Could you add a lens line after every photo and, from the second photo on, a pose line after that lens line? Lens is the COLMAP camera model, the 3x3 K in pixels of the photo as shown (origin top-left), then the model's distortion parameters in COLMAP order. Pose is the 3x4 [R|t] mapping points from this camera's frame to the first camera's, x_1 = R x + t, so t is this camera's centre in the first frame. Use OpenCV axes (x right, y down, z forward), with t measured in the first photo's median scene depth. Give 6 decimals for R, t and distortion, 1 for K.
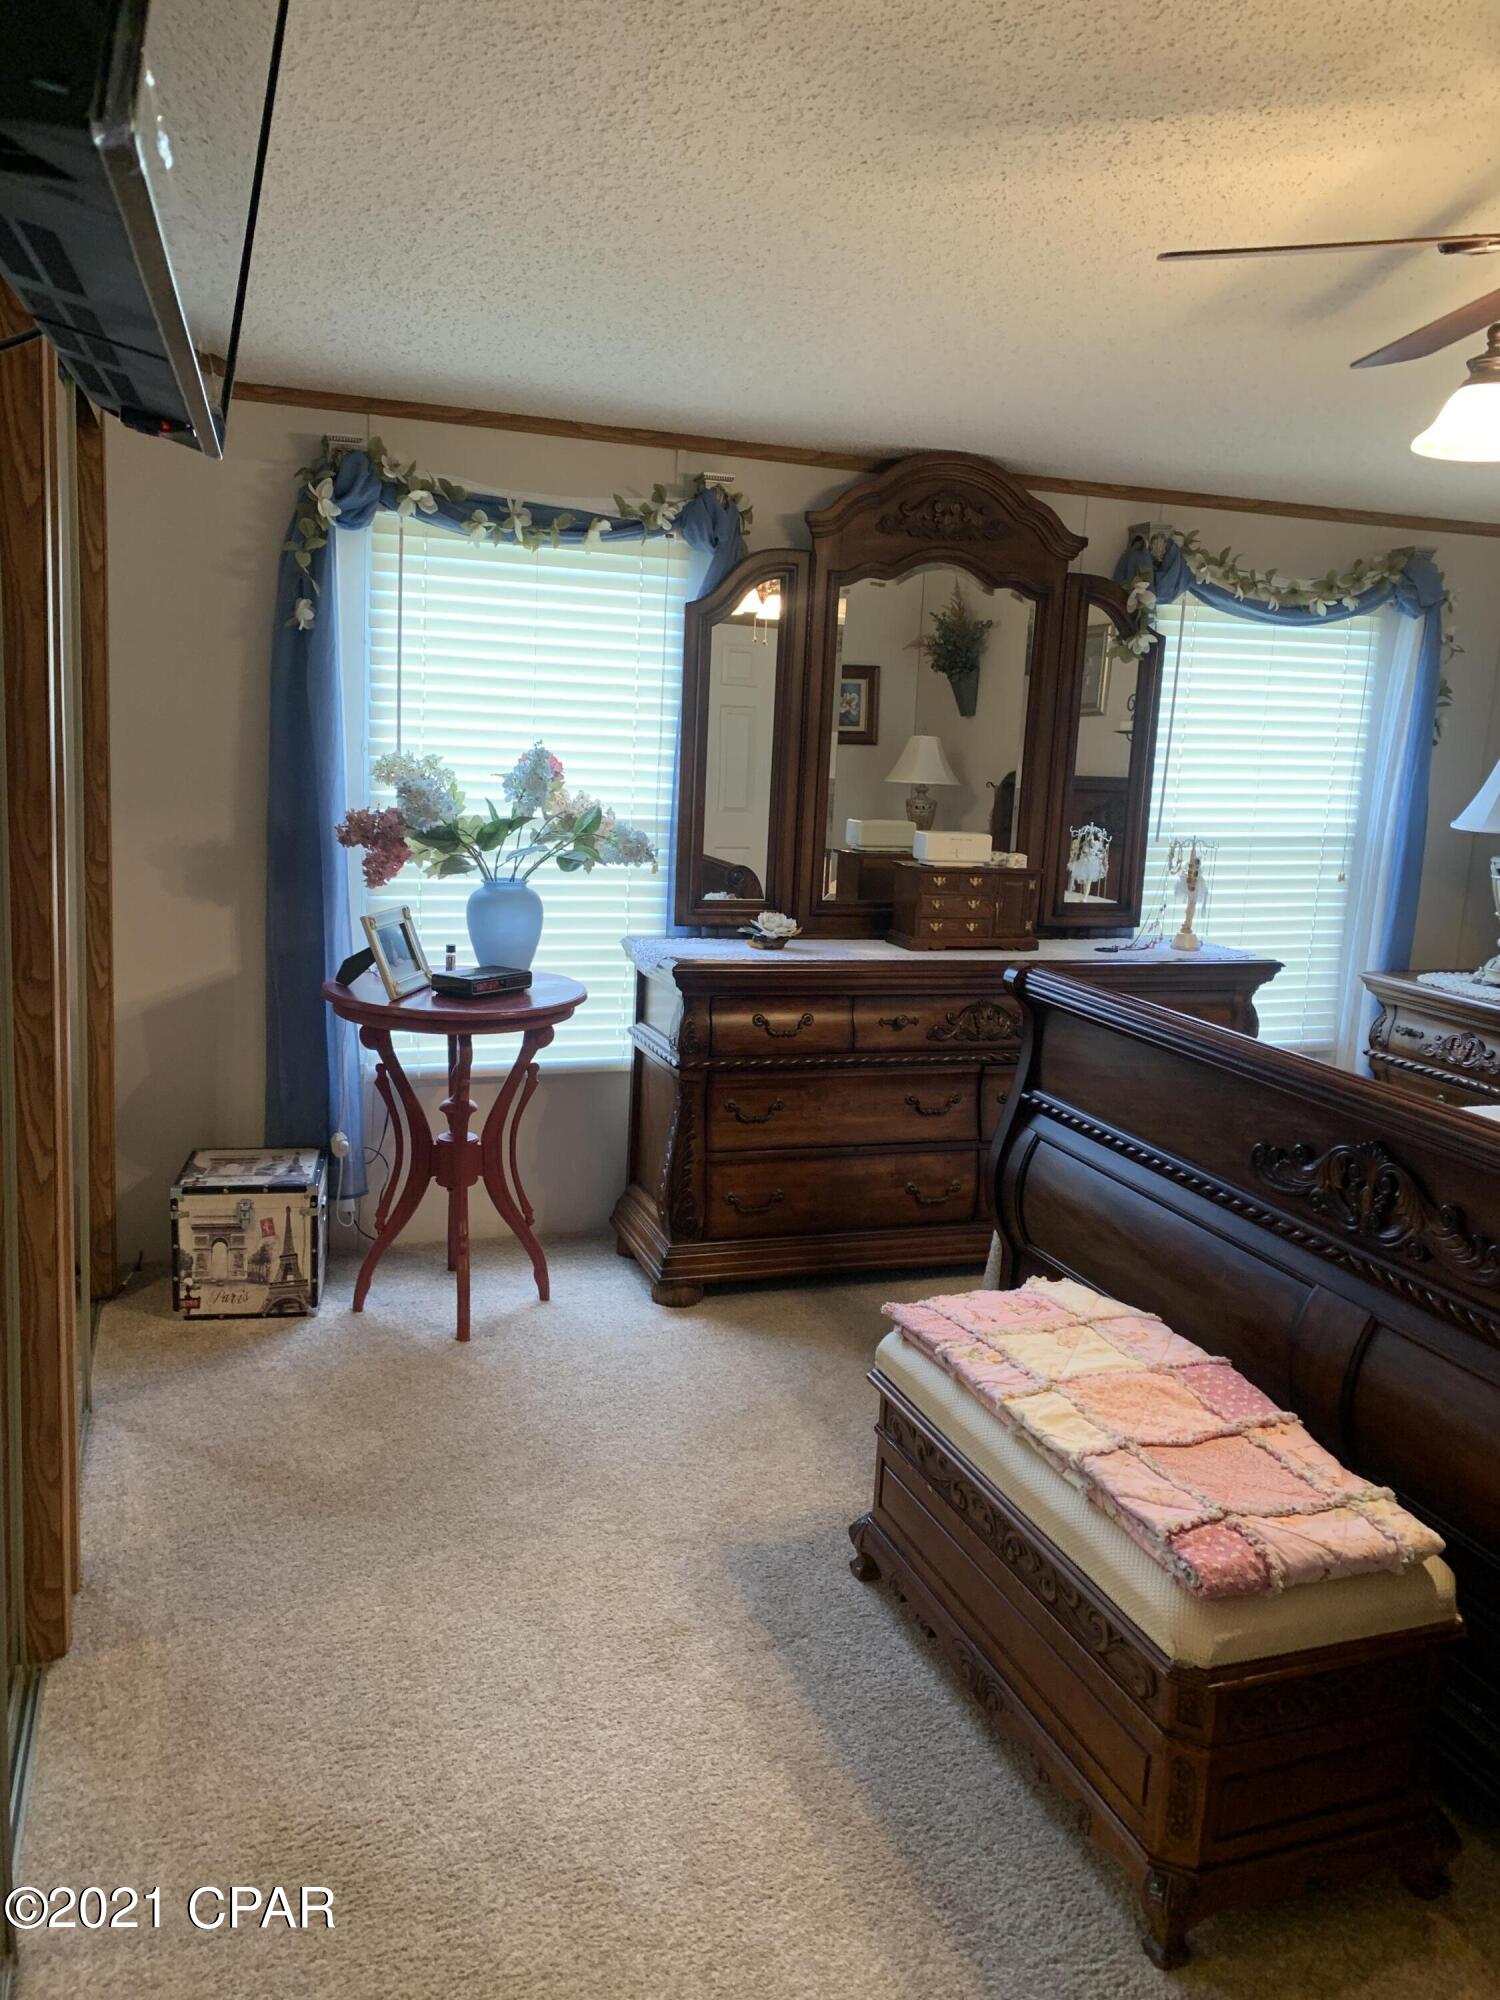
lens RADIAL K [[1532.0, 0, 753.5], [0, 1532.0, 973.9], [0, 0, 1]] dist [0.019460, -0.006913]
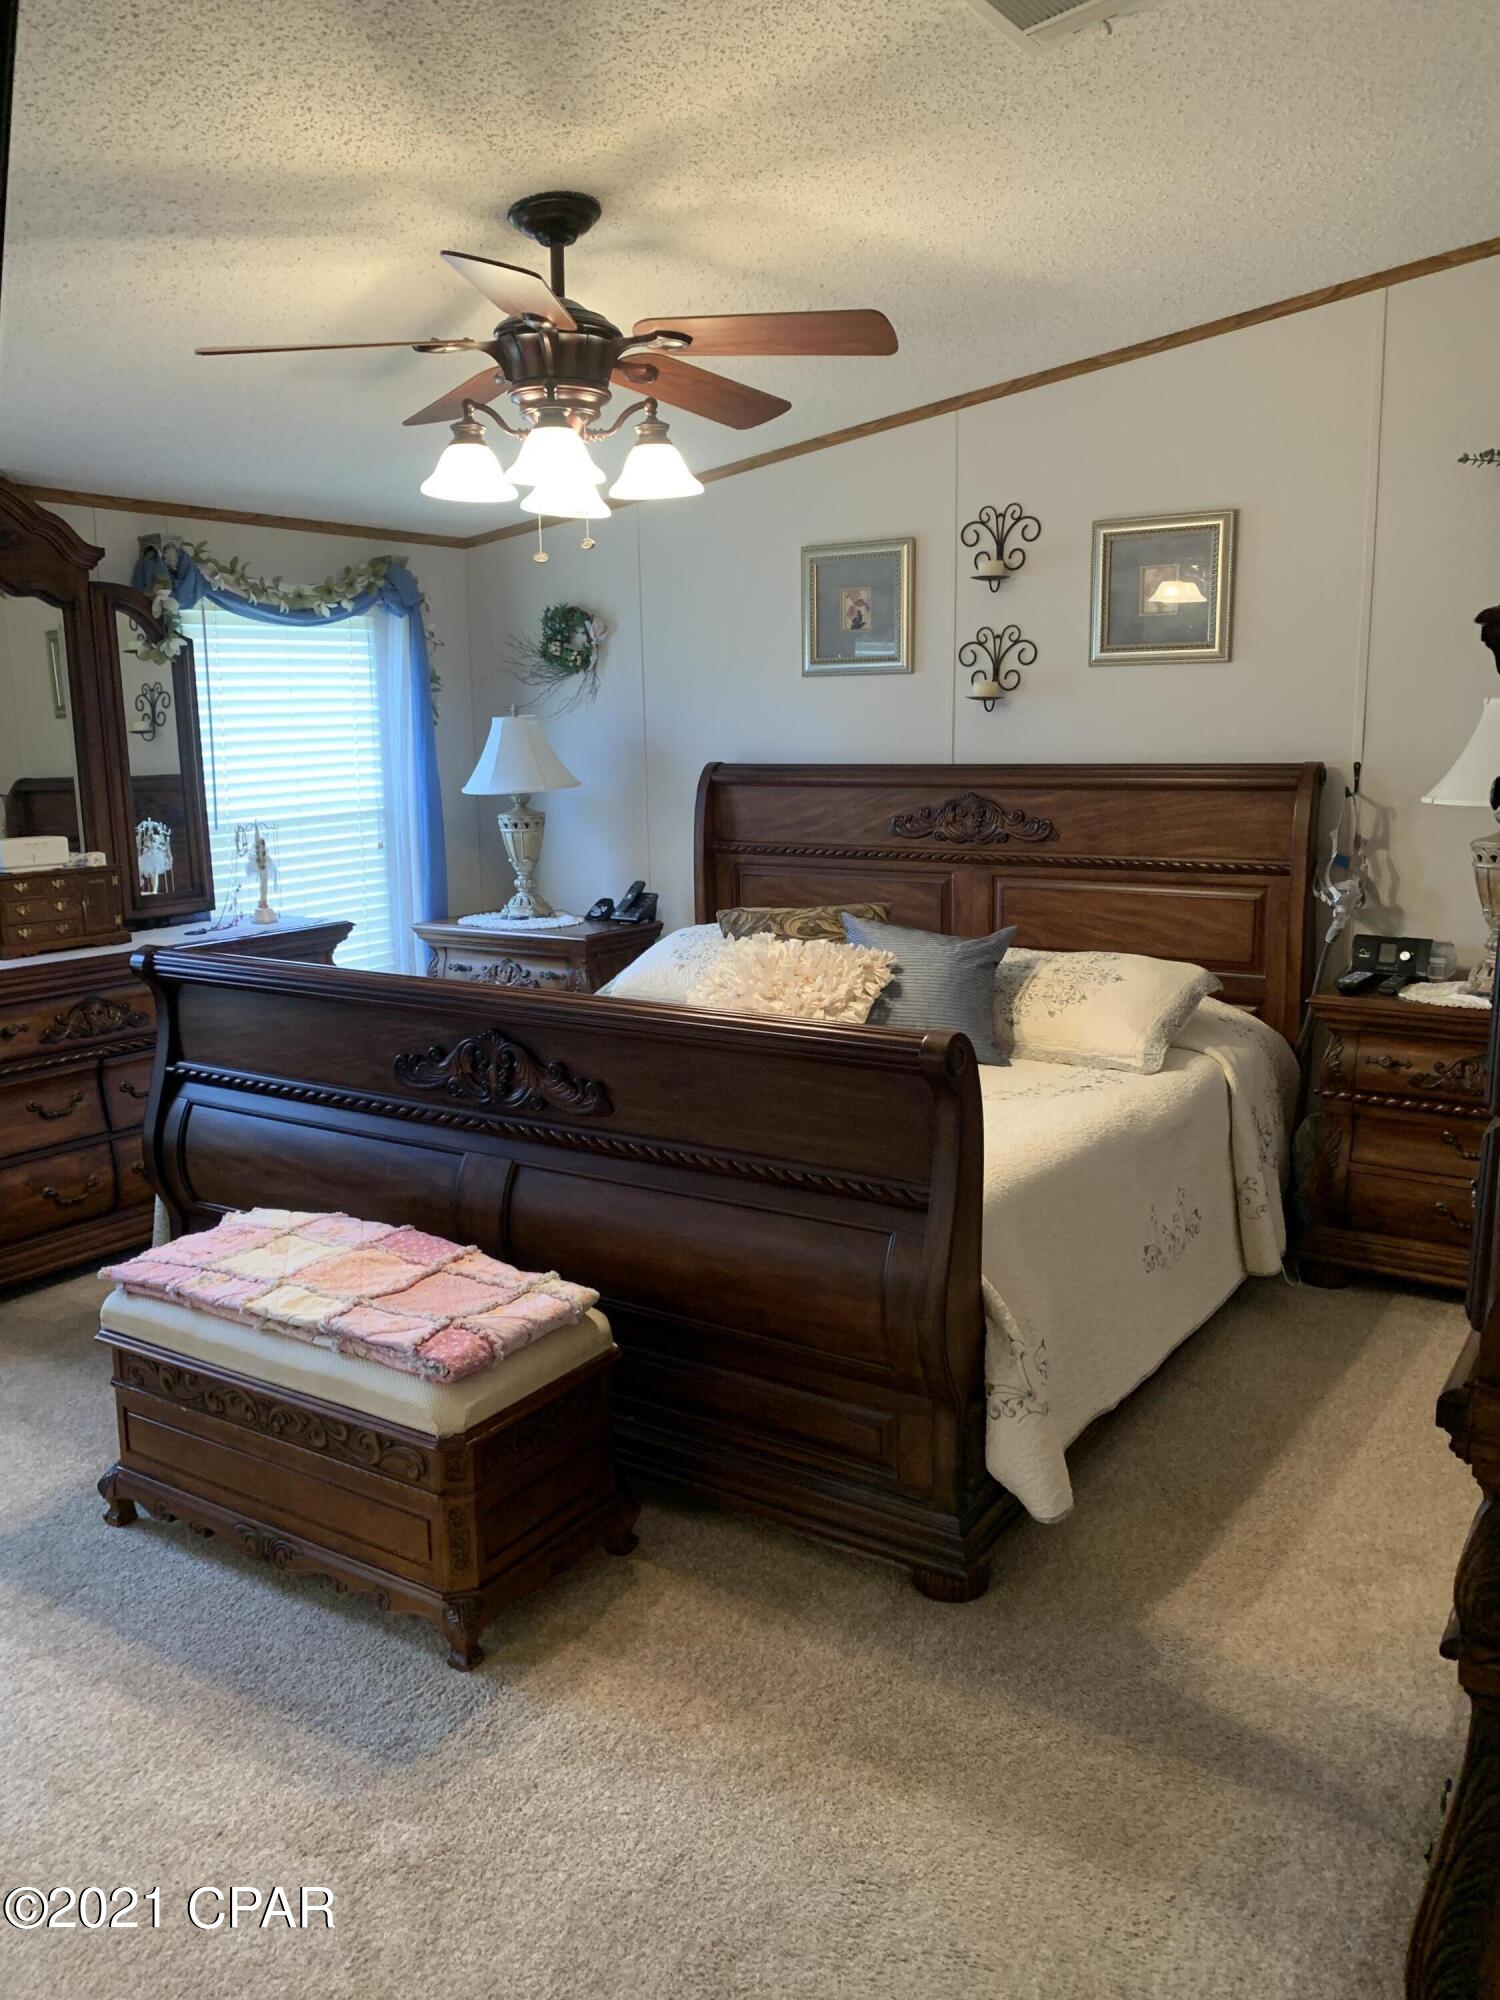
lens RADIAL K [[1532.0, 0, 753.5], [0, 1532.0, 973.9], [0, 0, 1]] dist [0.019460, -0.006913]
pose [[0.796874, -0.161104, 0.582269, -0.116946], [0.158866, 0.985749, 0.055321, 0.019201], [-0.582884, 0.048419, 0.811112, -0.126095]]
